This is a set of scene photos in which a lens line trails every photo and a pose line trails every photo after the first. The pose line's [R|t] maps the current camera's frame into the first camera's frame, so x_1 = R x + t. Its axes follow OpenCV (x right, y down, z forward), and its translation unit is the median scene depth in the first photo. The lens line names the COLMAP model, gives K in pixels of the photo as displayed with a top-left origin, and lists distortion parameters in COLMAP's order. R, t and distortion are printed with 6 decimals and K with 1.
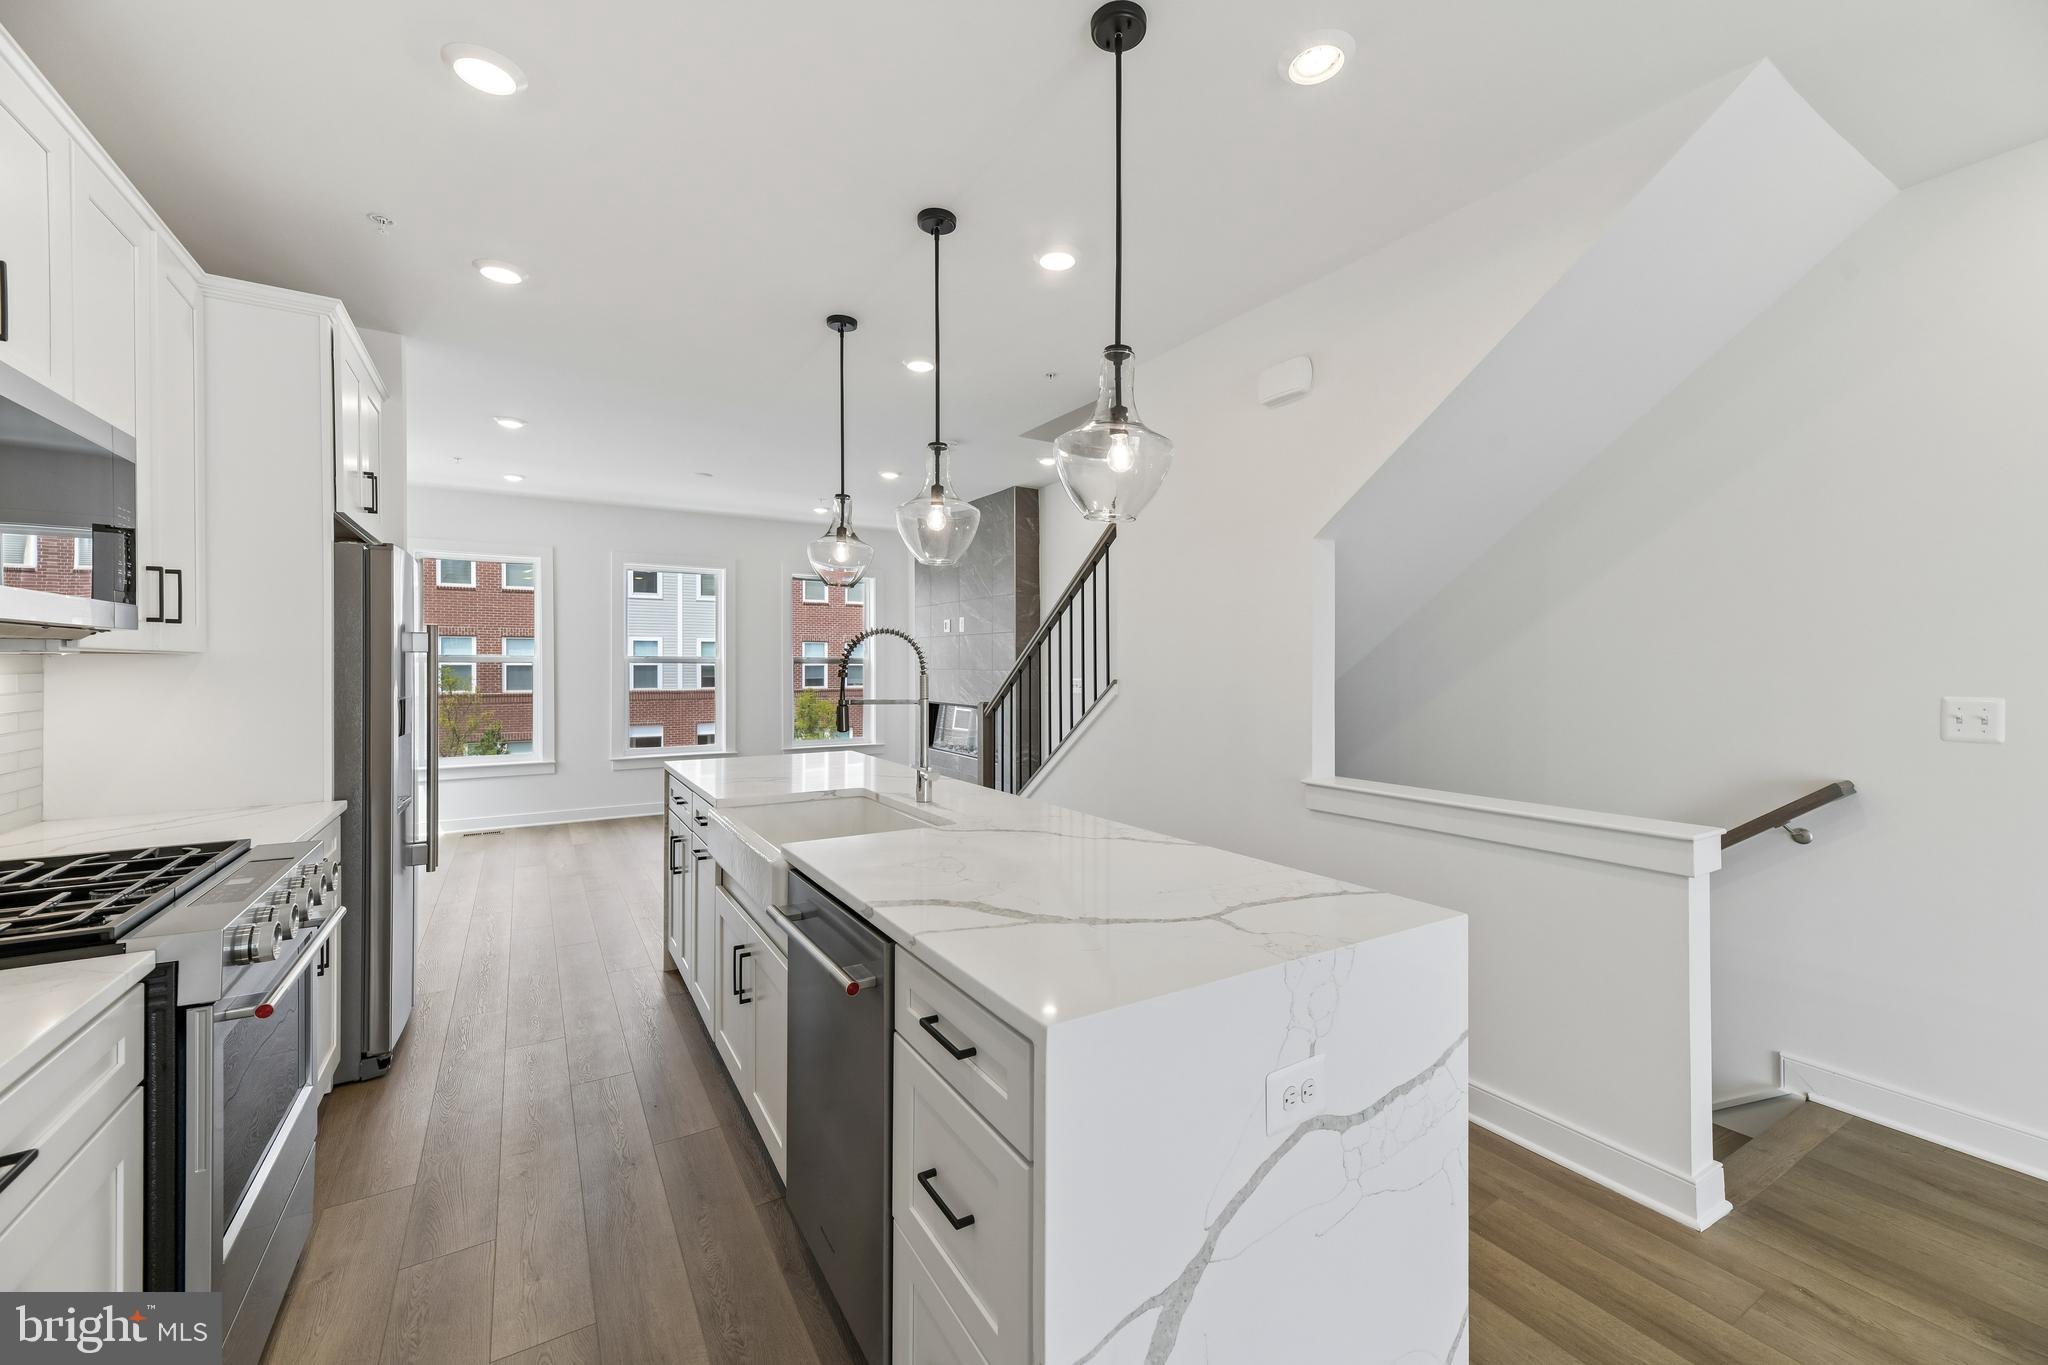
lens RADIAL K [[824.5, 0, 1035.8], [0, 824.5, 667.9], [0, 0, 1]] dist [0.019448, -0.002834]
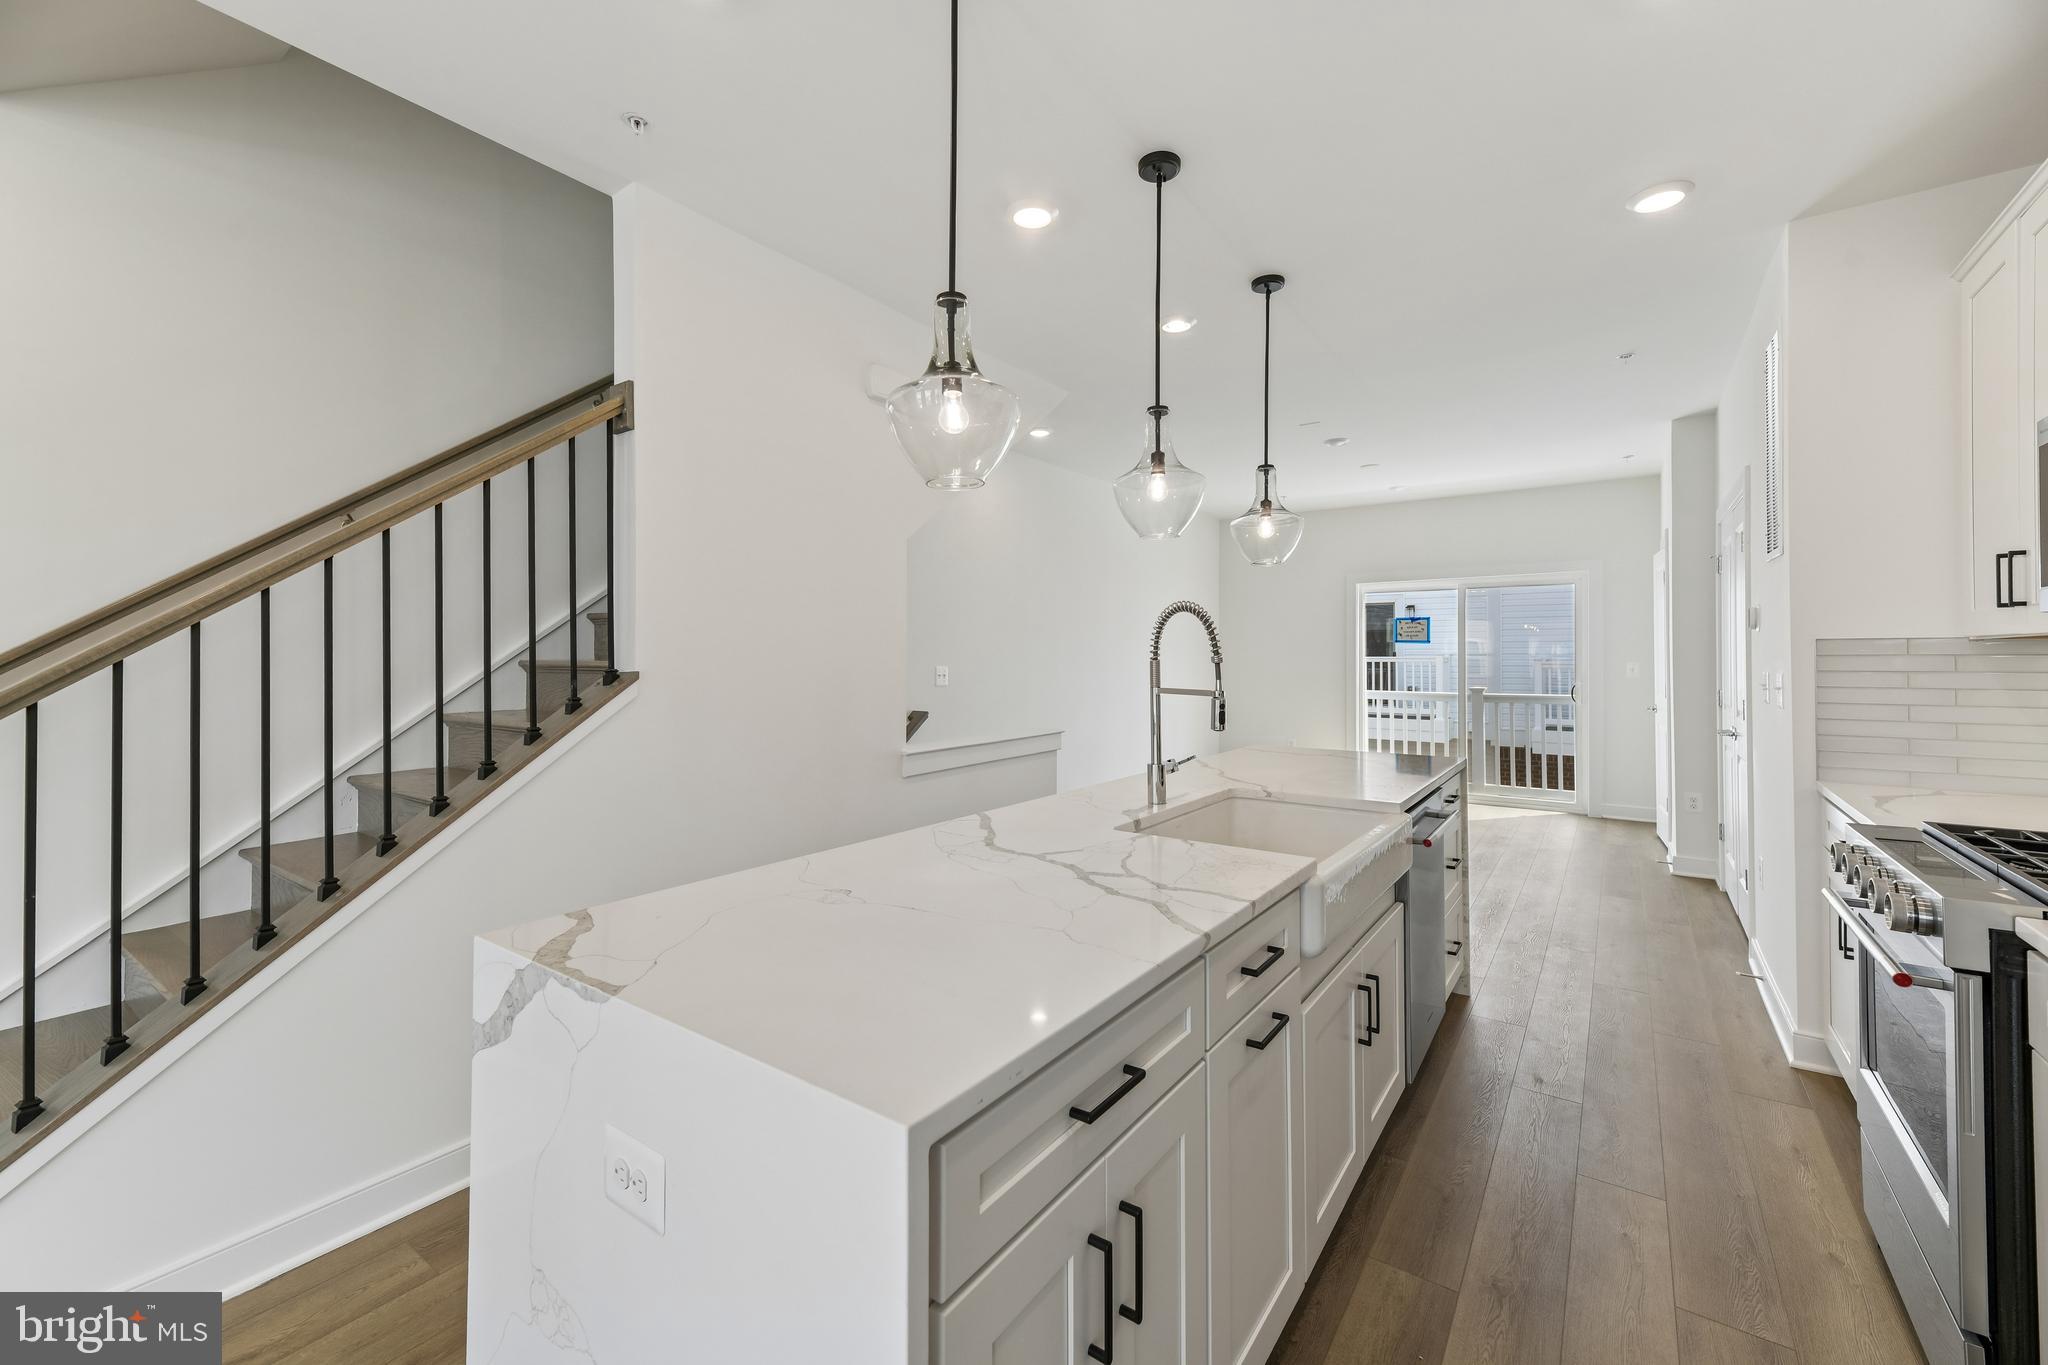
lens RADIAL K [[824.5, 0, 1034.9], [0, 824.5, 655.4], [0, 0, 1]] dist [0.019448, -0.002834]
pose [[-0.392171, 0.001288, 0.919891, -0.786714], [0.004207, 0.999991, 0.000393, 0.003052], [-0.919883, 0.004024, -0.392173, 1.291178]]
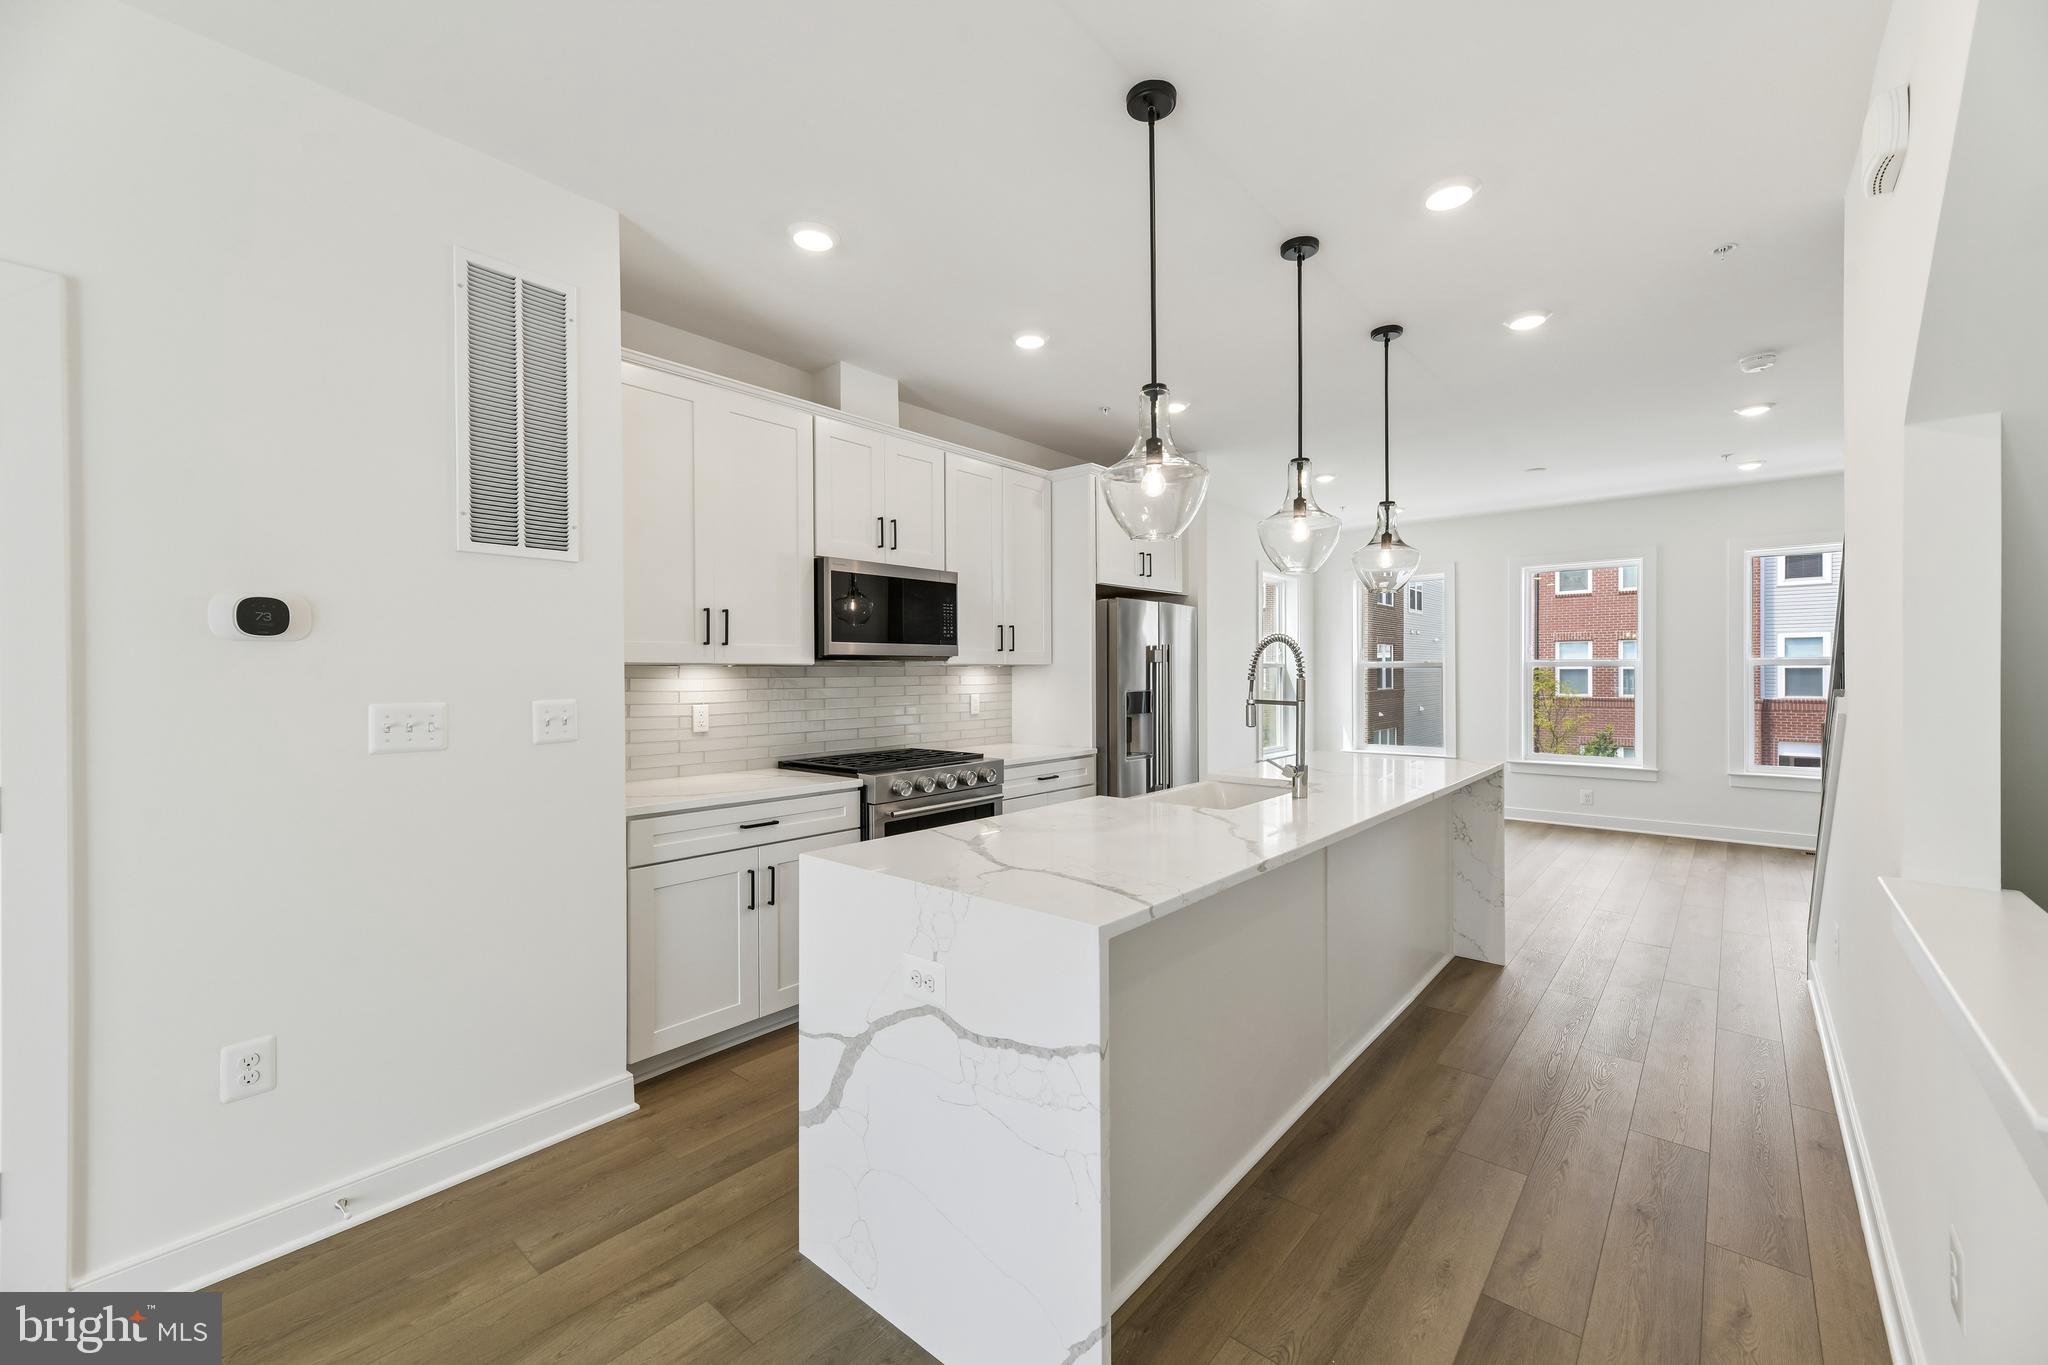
lens RADIAL K [[824.5, 0, 1035.3], [0, 824.5, 673.9], [0, 0, 1]] dist [0.019448, -0.002834]
pose [[0.311812, 0.001455, -0.950143, 0.679540], [0.001270, 0.999997, 0.001948, -0.000256], [0.950143, -0.001814, 0.311810, 0.302100]]
